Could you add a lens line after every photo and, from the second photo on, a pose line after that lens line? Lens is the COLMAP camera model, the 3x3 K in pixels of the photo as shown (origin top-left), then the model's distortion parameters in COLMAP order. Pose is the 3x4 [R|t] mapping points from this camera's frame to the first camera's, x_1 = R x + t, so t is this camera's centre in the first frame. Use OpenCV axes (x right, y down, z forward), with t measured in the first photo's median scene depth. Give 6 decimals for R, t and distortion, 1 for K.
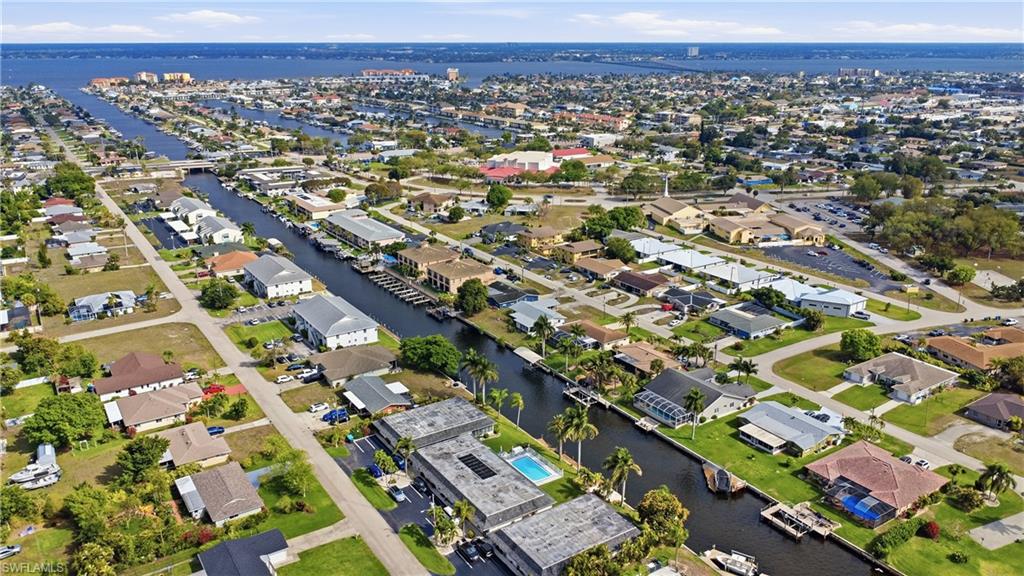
lens RADIAL K [[767.2, 0, 512.0], [0, 767.2, 288.0], [0, 0, 1]] dist [-0.001194, 0.001974]
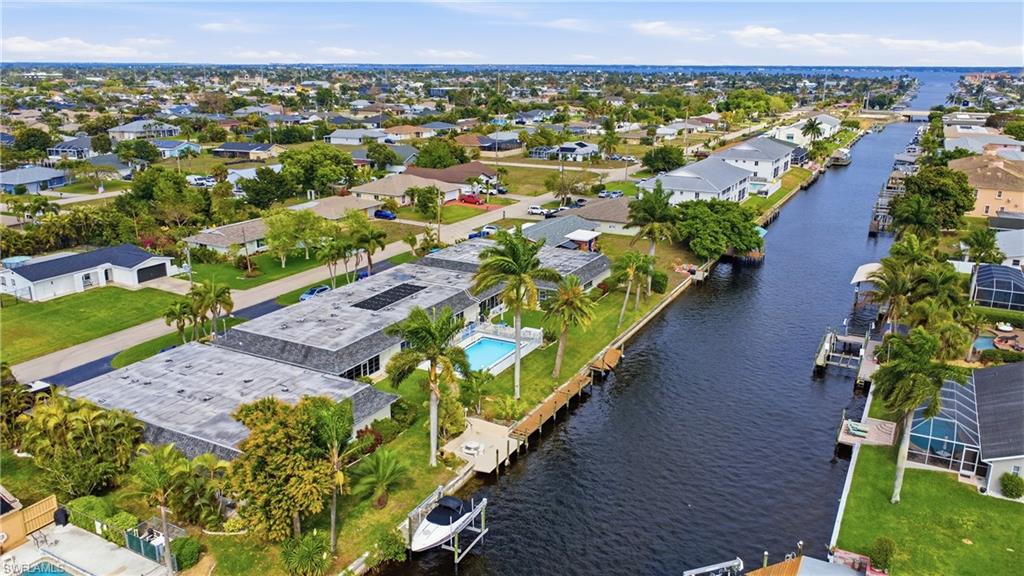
lens RADIAL K [[767.2, 0, 512.0], [0, 767.2, 288.0], [0, 0, 1]] dist [-0.001194, 0.001974]
pose [[0.479542, 0.252215, -0.840492, 0.280186], [-0.278156, 0.952102, 0.127005, 0.082955], [0.832267, 0.172884, 0.526728, 0.489291]]
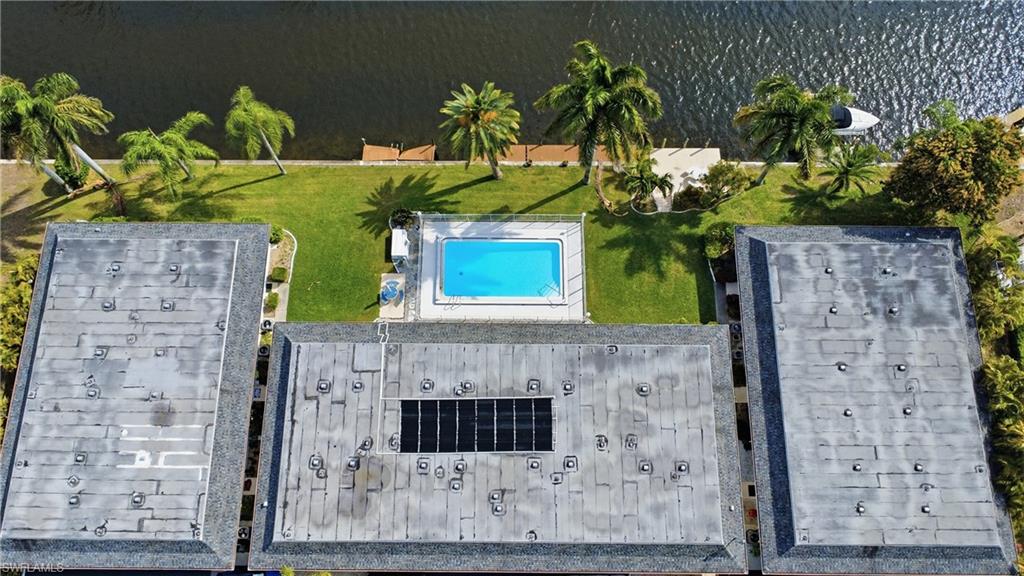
lens RADIAL K [[767.2, 0, 512.0], [0, 767.2, 288.0], [0, 0, 1]] dist [-0.001194, 0.001974]
pose [[0.554215, -0.793782, 0.250511, -0.044750], [0.253675, 0.447716, 0.857438, -0.042716], [-0.792776, -0.411657, 0.449493, 0.540001]]
